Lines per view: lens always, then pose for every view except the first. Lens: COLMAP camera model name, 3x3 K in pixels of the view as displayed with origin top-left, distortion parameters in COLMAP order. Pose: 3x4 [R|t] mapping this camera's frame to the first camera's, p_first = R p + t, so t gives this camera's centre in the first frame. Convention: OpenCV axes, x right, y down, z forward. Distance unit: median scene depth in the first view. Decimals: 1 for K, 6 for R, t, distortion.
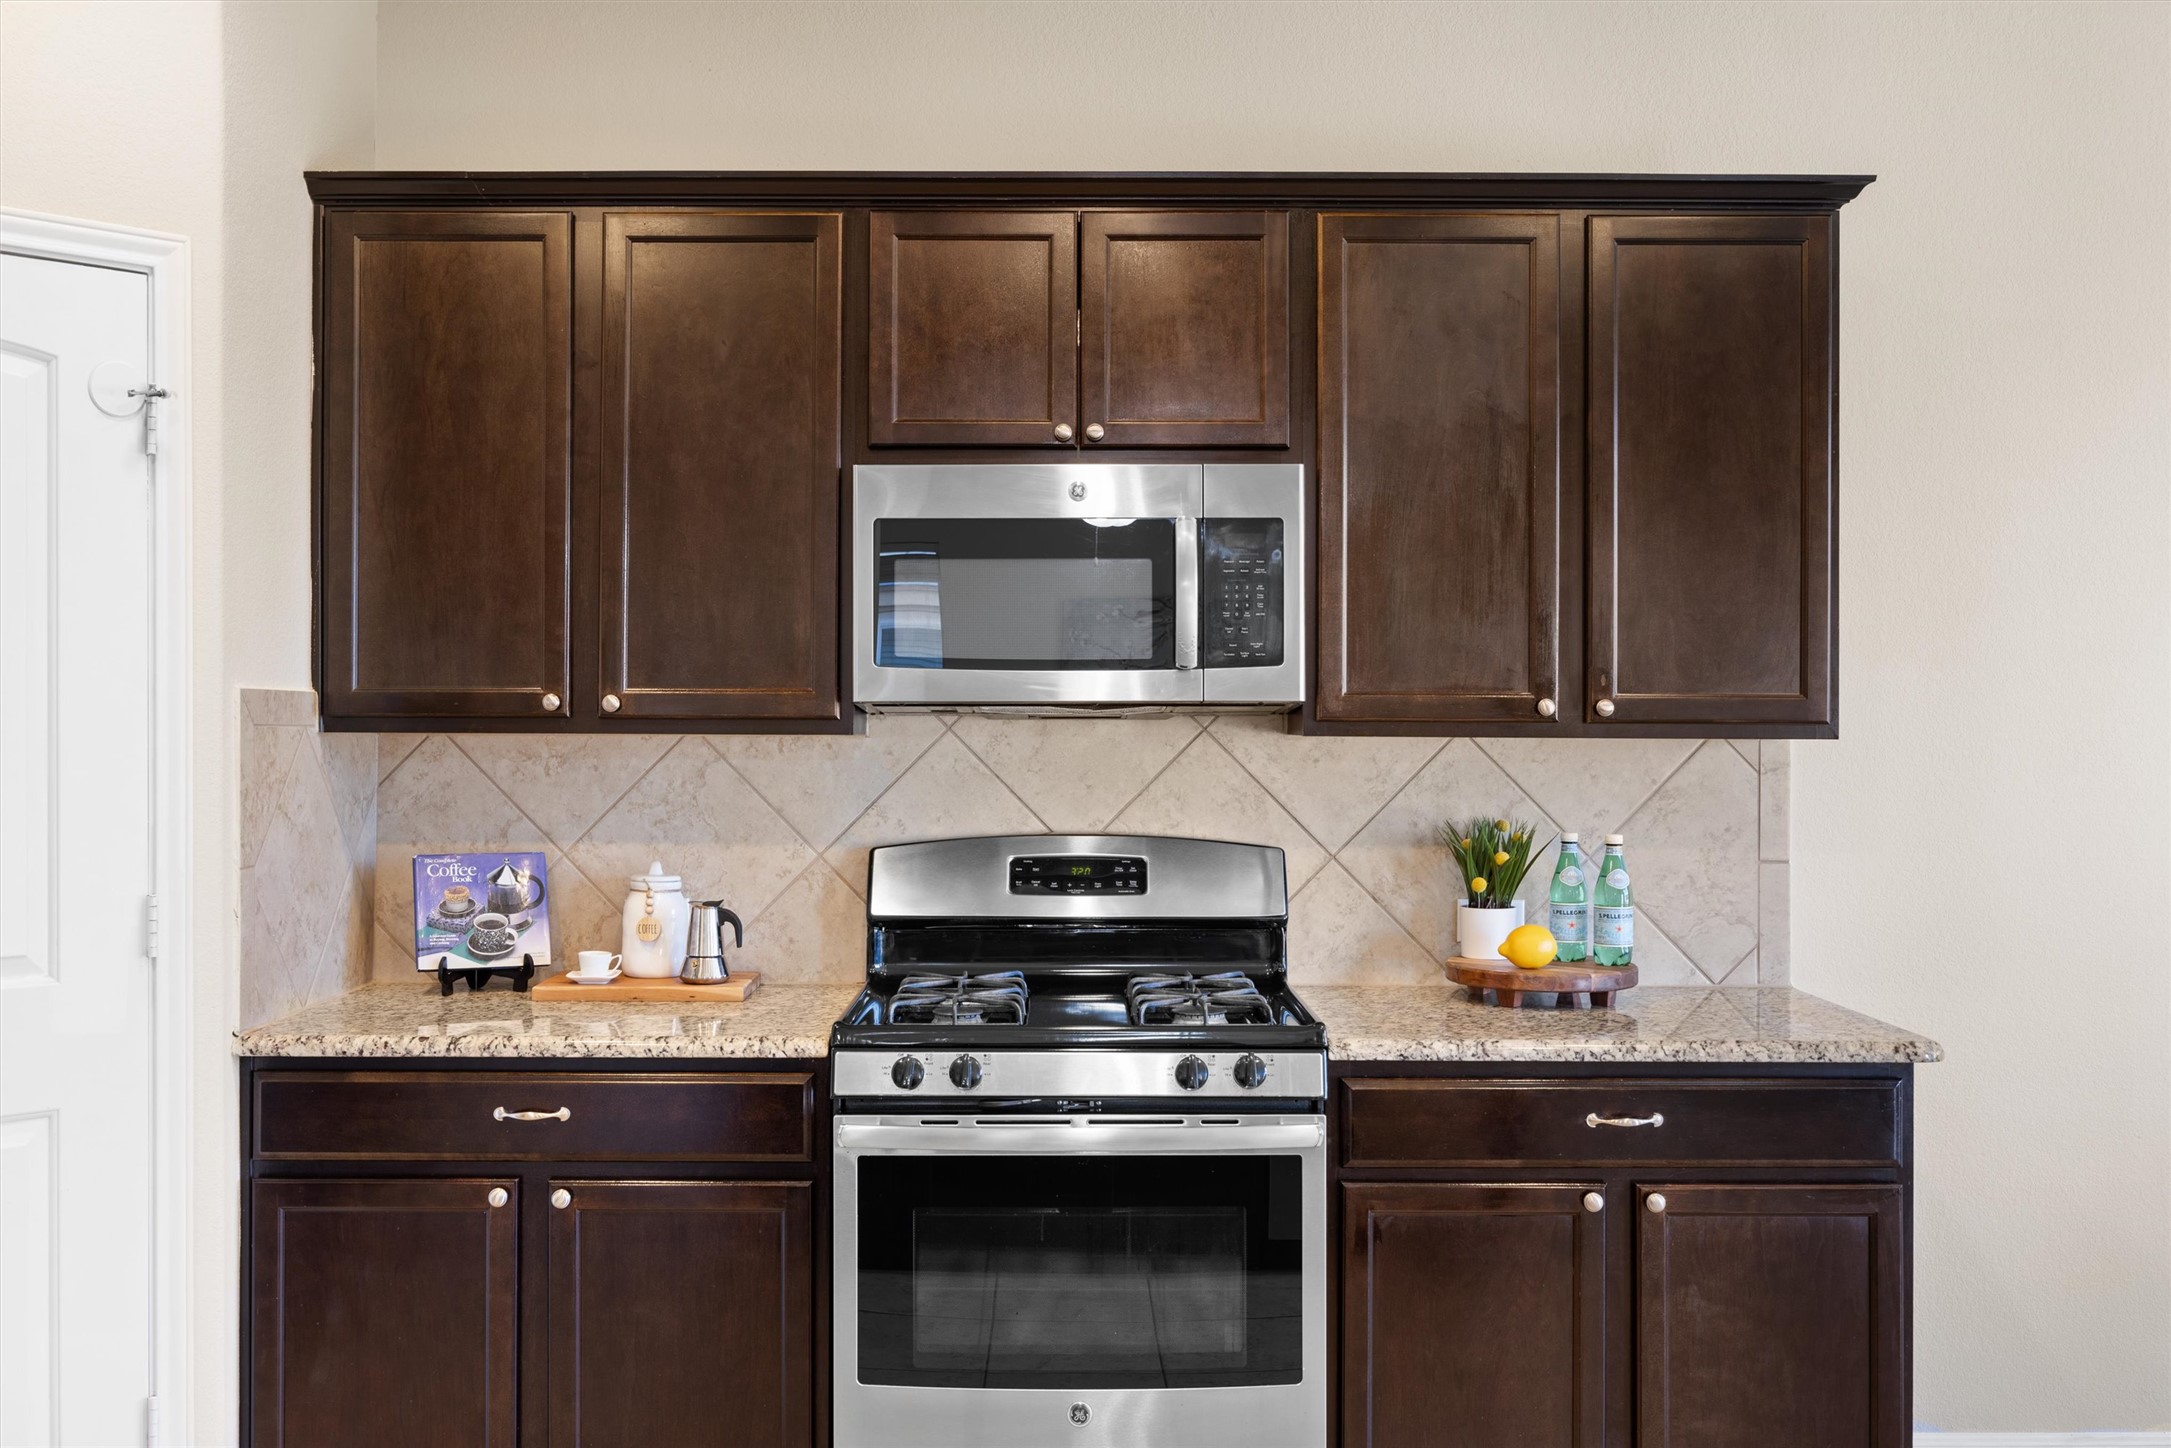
lens RADIAL K [[2031.8, 0, 1083.6], [0, 2031.8, 707.7], [0, 0, 1]] dist [-0.011437, -0.000774]
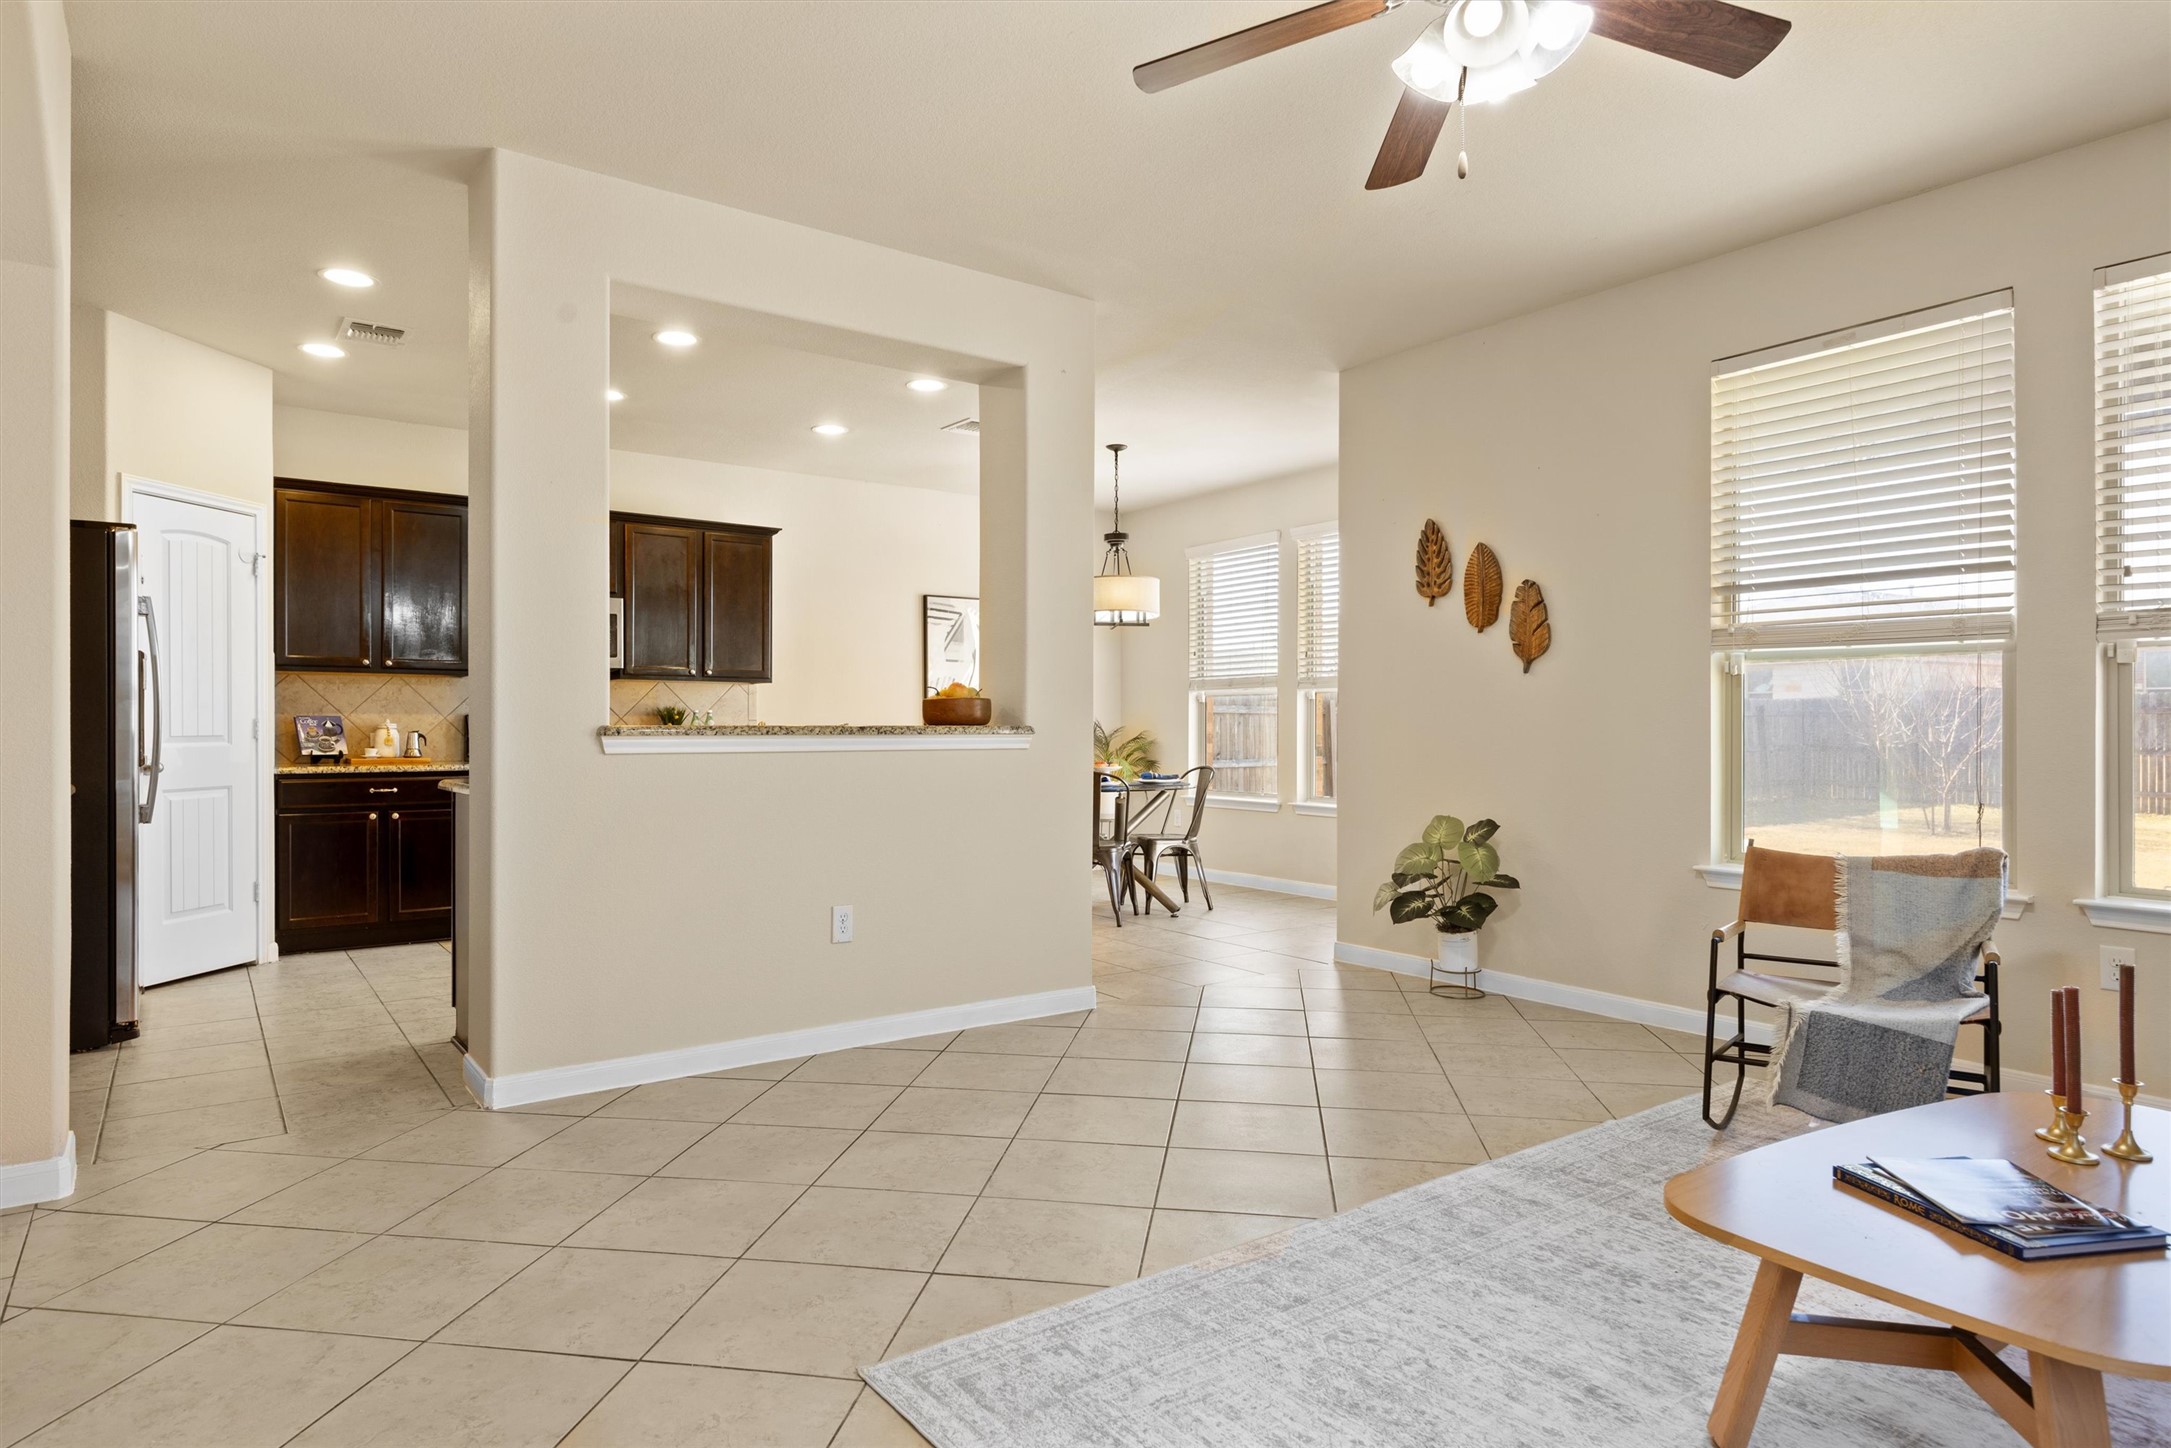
lens RADIAL K [[1167.6, 0, 1047.8], [0, 1167.6, 720.4], [0, 0, 1]] dist [-0.000943, -0.000042]
pose [[0.811460, -0.000633, 0.584408, -0.448562], [-0.001322, 0.999995, 0.002919, 0.076268], [-0.584407, -0.003141, 0.811455, -0.984716]]
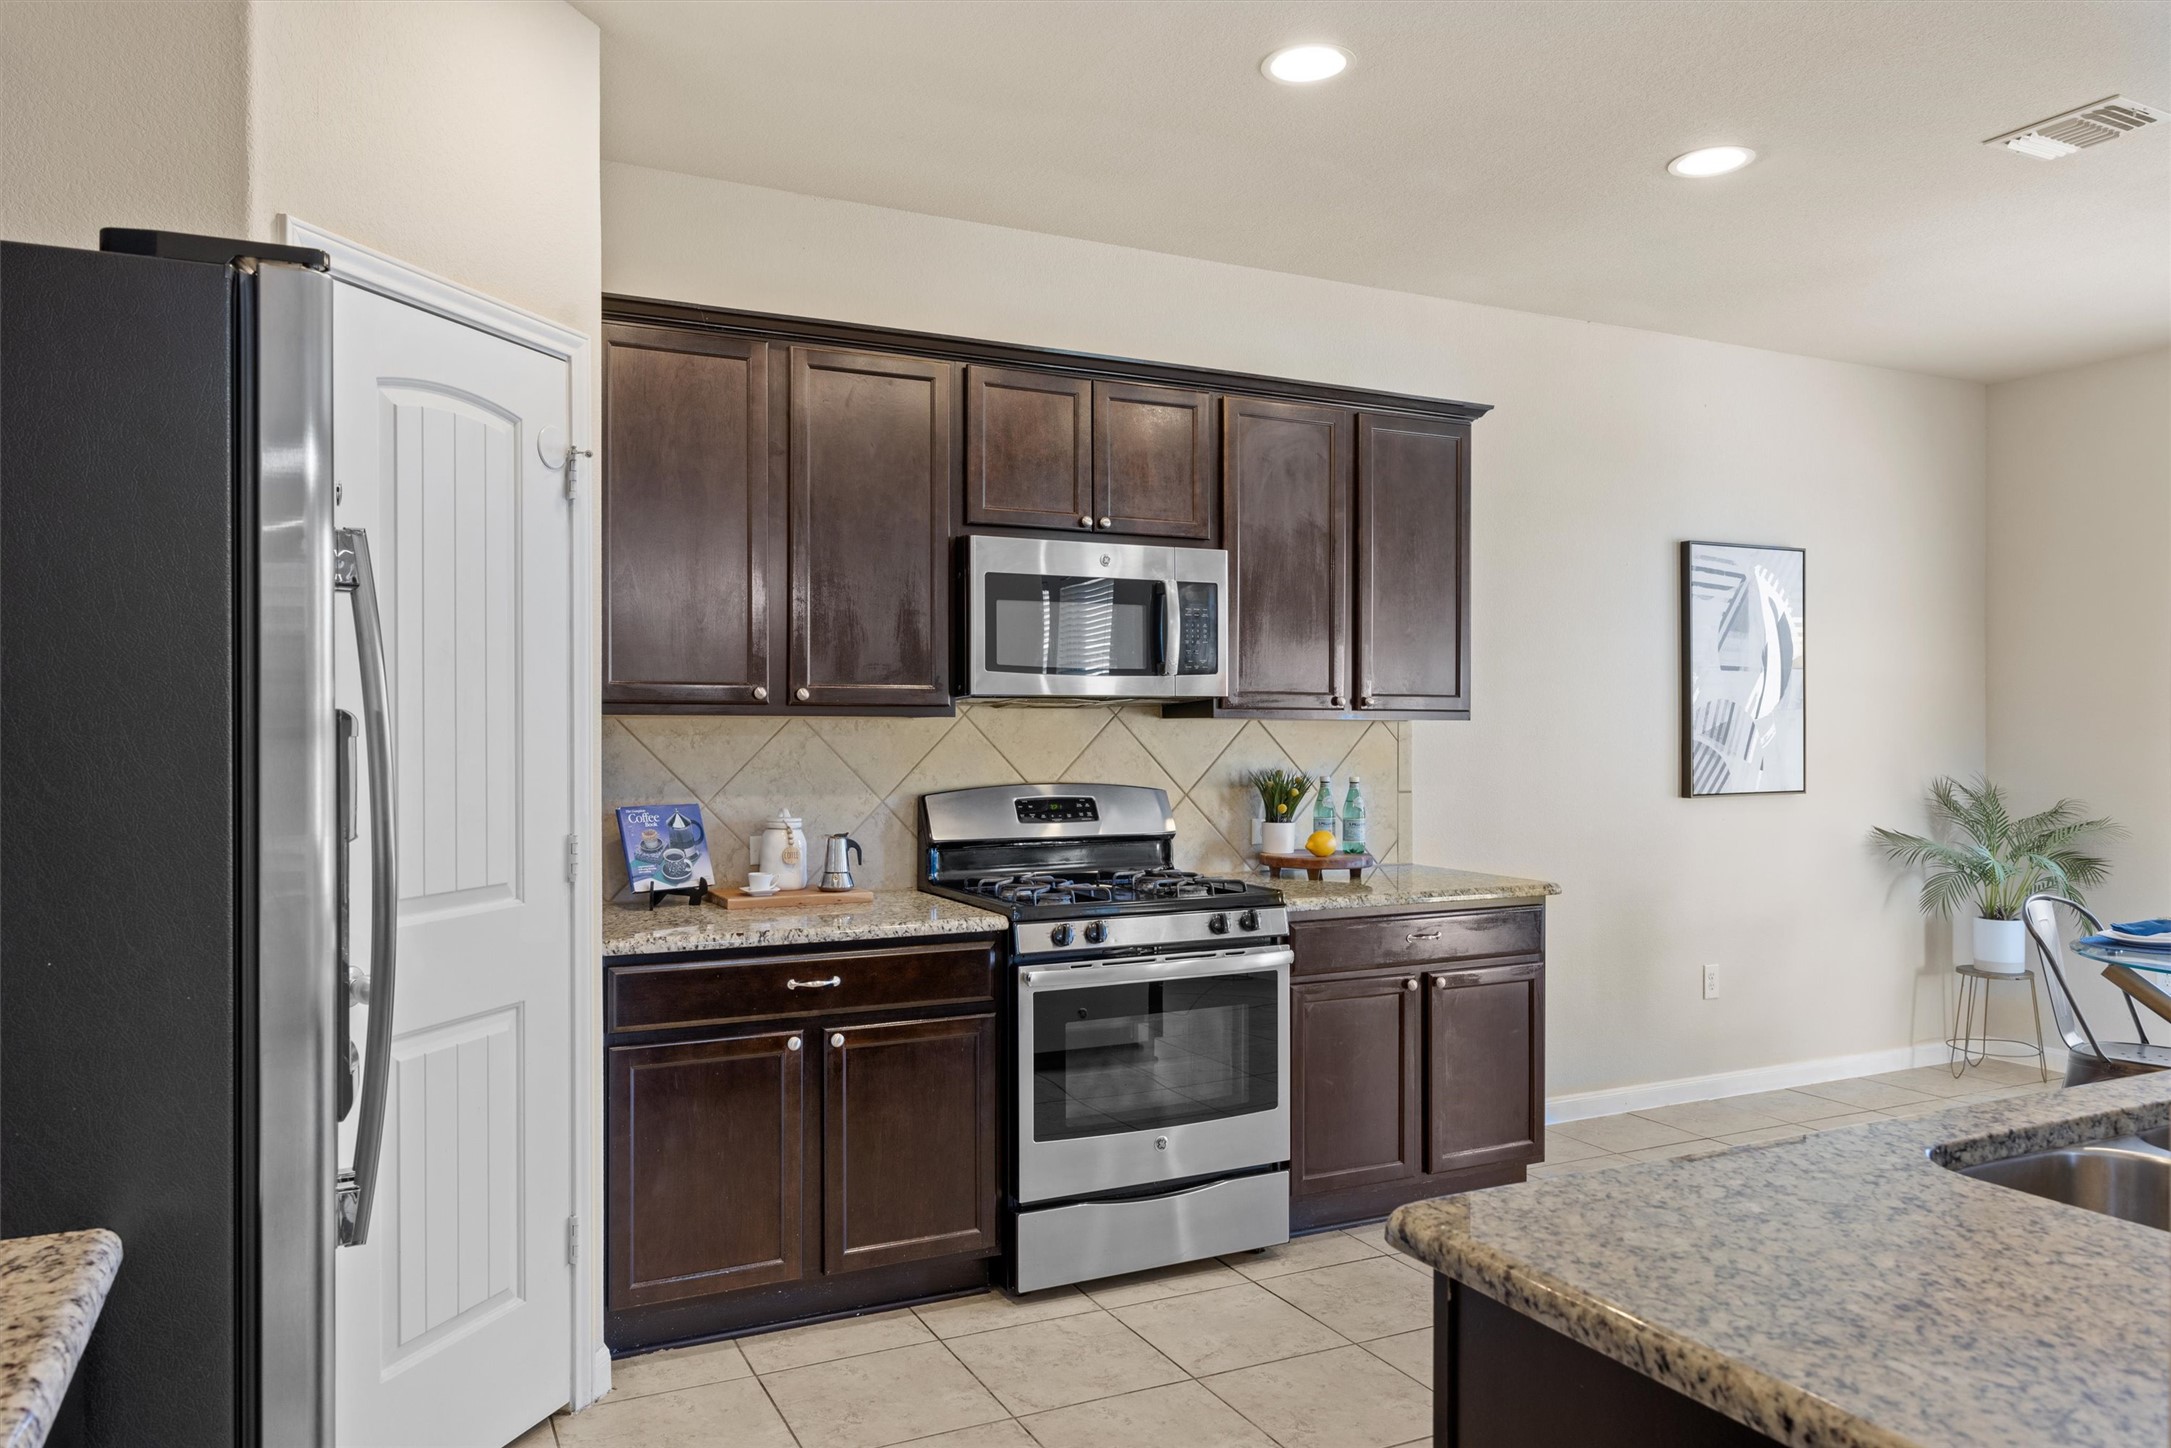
lens RADIAL K [[1429.9, 0, 1070.2], [0, 1429.9, 719.6], [0, 0, 1]] dist [-0.008029, -0.002542]
pose [[0.901041, 0.000538, 0.433734, -0.491188], [-0.001138, 0.999999, 0.001124, 0.014059], [-0.433733, -0.001507, 0.901040, 0.023046]]
